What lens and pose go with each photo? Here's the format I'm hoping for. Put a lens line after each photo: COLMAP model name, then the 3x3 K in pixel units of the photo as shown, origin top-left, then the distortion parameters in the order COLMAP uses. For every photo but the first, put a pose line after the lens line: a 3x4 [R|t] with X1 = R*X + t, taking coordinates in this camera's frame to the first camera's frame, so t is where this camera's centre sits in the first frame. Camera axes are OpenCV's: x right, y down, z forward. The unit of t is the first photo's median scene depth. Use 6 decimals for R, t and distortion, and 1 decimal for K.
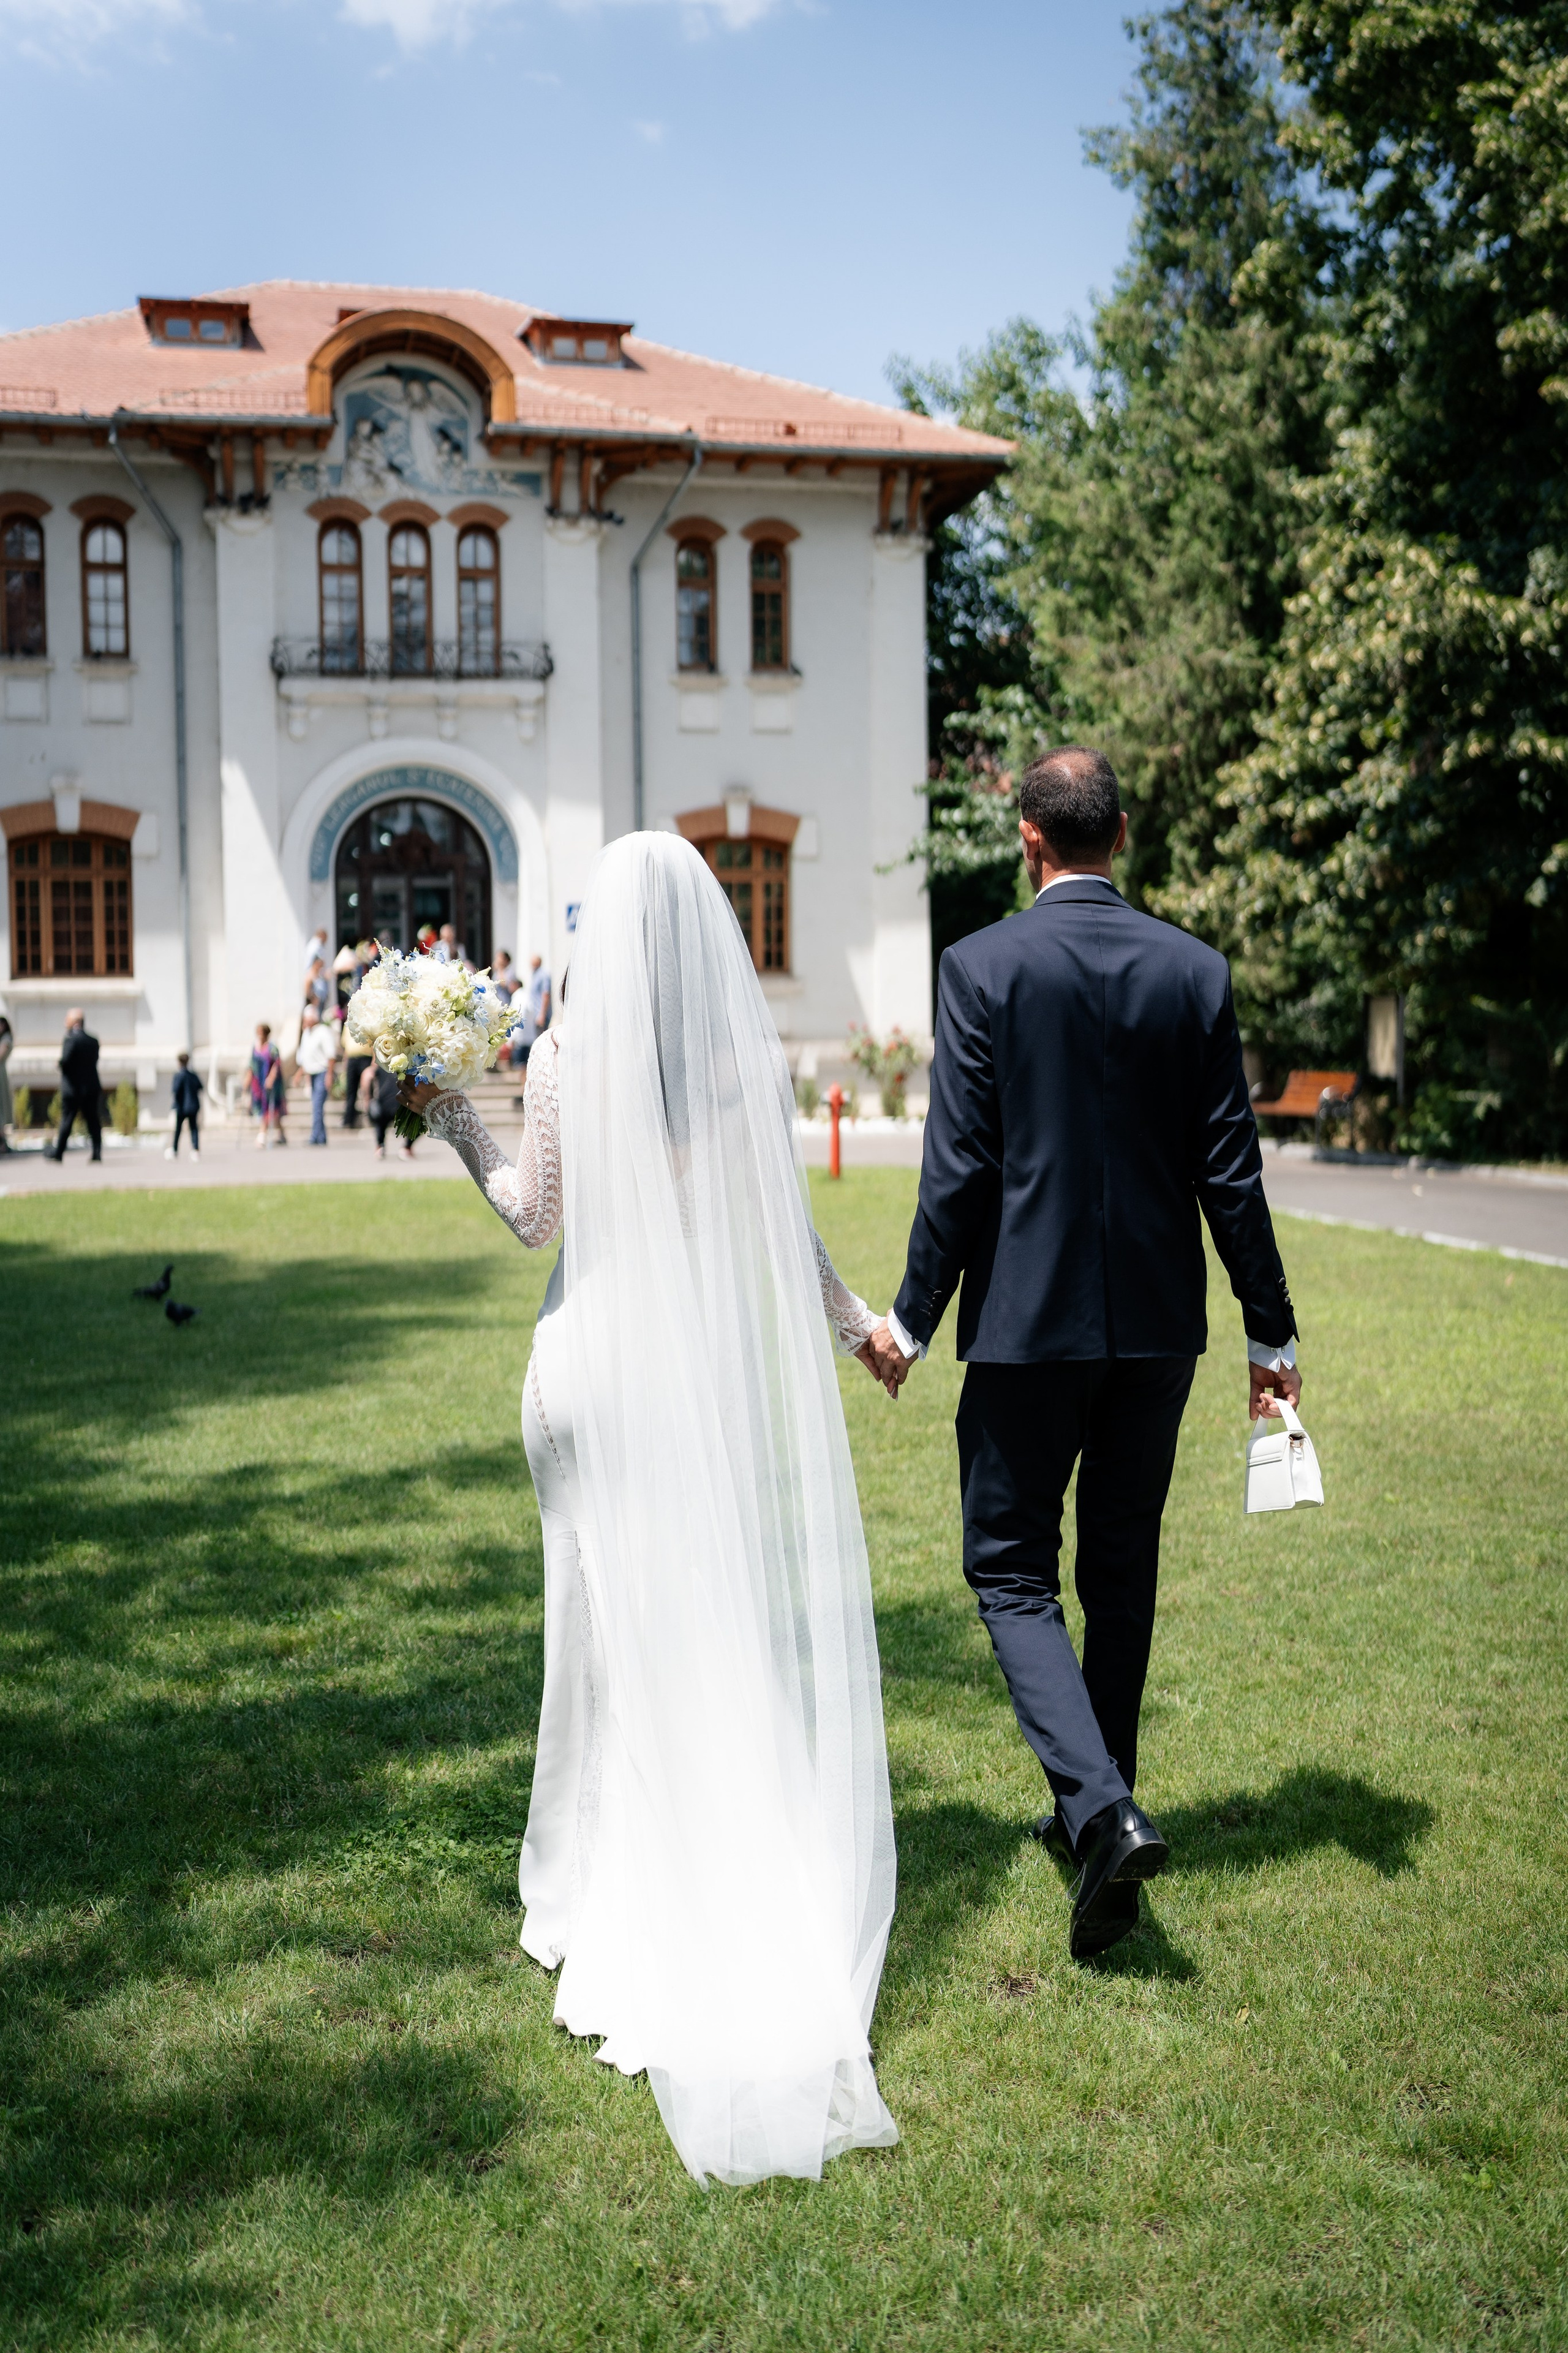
lens RADIAL K [[2344.4, 0, 784.0], [0, 2344.4, 1176.5], [0, 0, 1]] dist [0.011811, 0.025431]
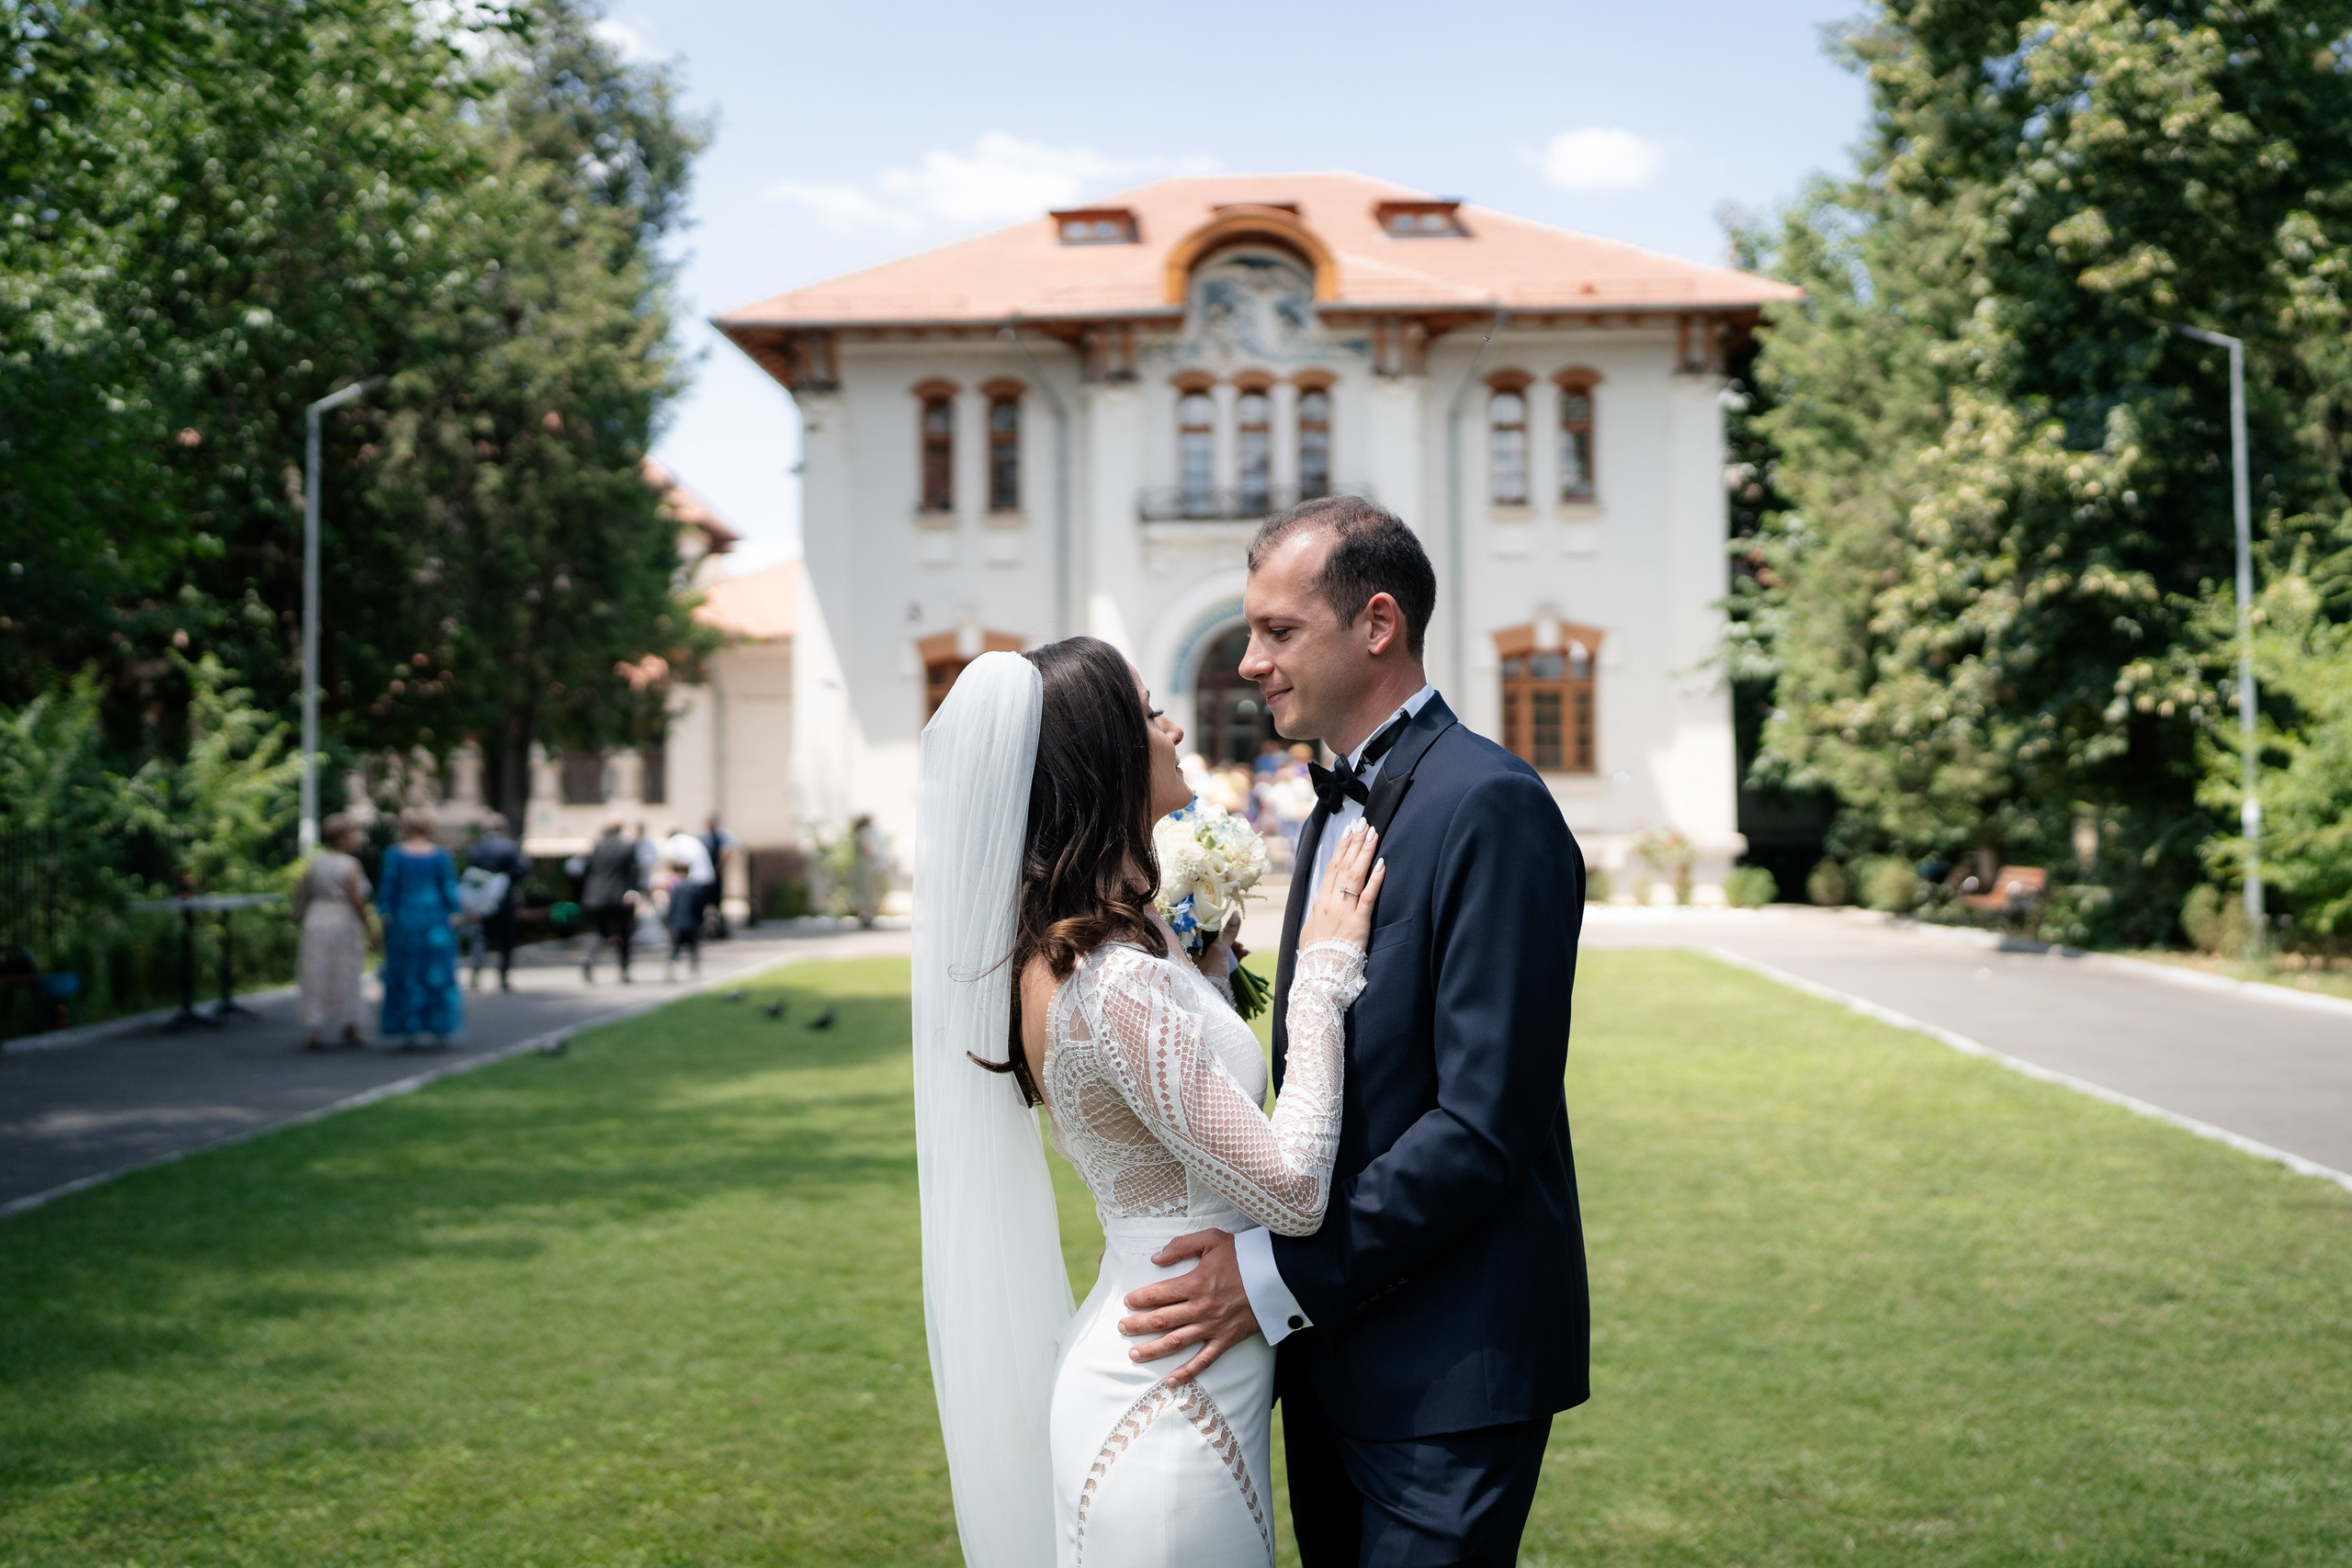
lens RADIAL K [[2343.4, 0, 1176.0], [0, 2343.4, 784.0], [0, 0, 1]] dist [0.011811, 0.025431]
pose [[0.966911, -0.003022, -0.255096, 0.098356], [-0.016667, 0.997045, -0.074987, 0.003316], [0.254569, 0.076757, 0.964004, -0.108917]]
